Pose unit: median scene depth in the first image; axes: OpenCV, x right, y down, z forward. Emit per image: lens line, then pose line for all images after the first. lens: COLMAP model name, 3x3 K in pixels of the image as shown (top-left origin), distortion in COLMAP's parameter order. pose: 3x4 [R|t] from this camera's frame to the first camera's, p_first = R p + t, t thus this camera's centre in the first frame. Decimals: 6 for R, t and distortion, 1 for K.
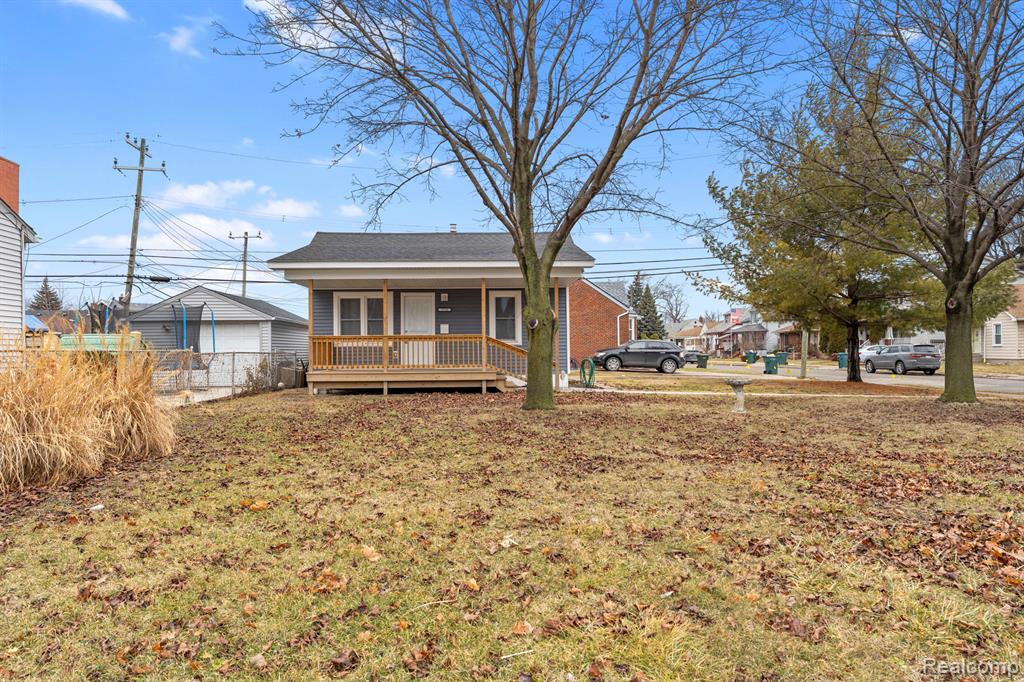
lens RADIAL K [[690.4, 0, 510.5], [0, 690.4, 341.4], [0, 0, 1]] dist [0.005685, 0.001232]
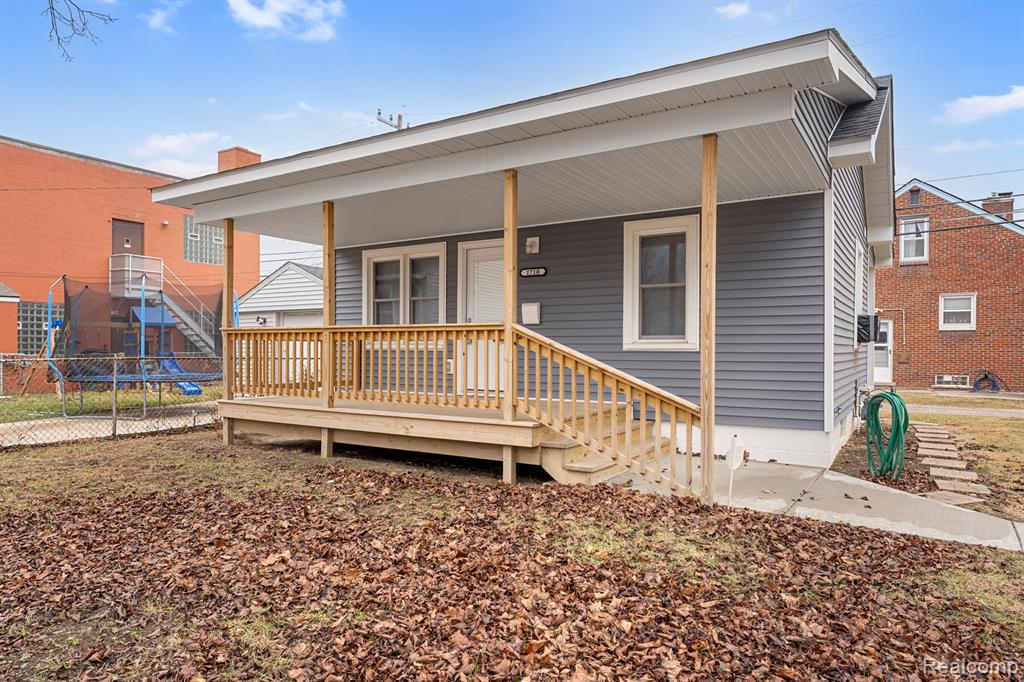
lens RADIAL K [[659.7, 0, 510.7], [0, 659.7, 343.8], [0, 0, 1]] dist [-0.004538, -0.000520]
pose [[0.815829, 0.008303, -0.578234, 0.148791], [-0.004658, 0.999959, 0.007787, -0.000990], [0.578274, -0.003660, 0.815834, 0.631249]]
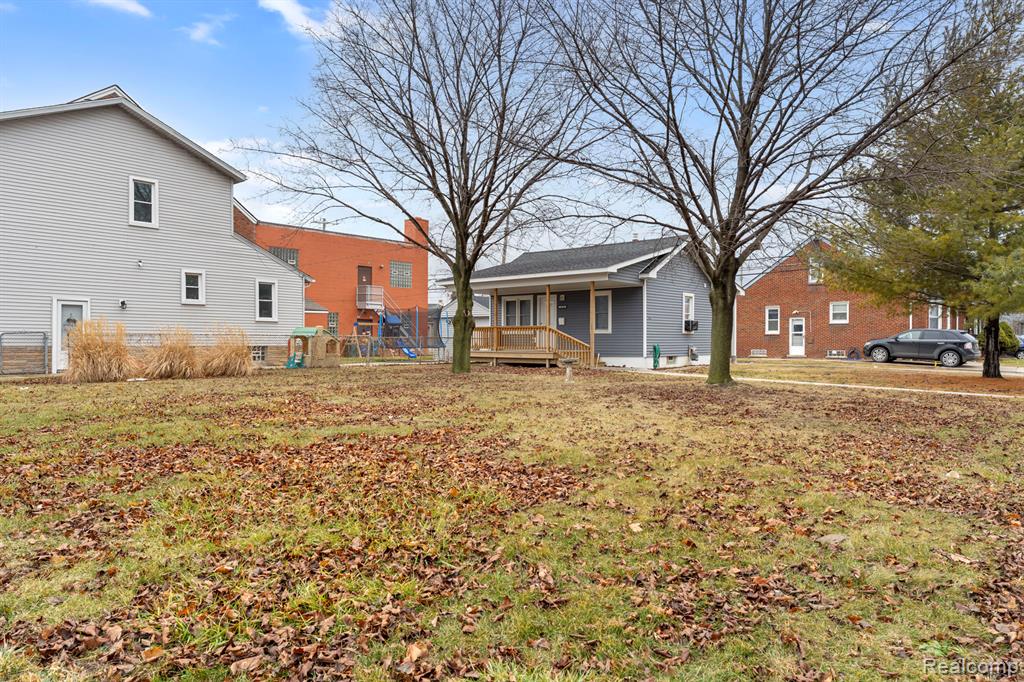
lens RADIAL K [[690.4, 0, 511.3], [0, 690.4, 342.2], [0, 0, 1]] dist [0.005685, 0.001232]
pose [[0.715481, 0.011154, -0.698543, 0.773608], [0.000745, 0.999860, 0.016728, 0.000169], [0.698632, -0.012489, 0.715372, -0.031087]]
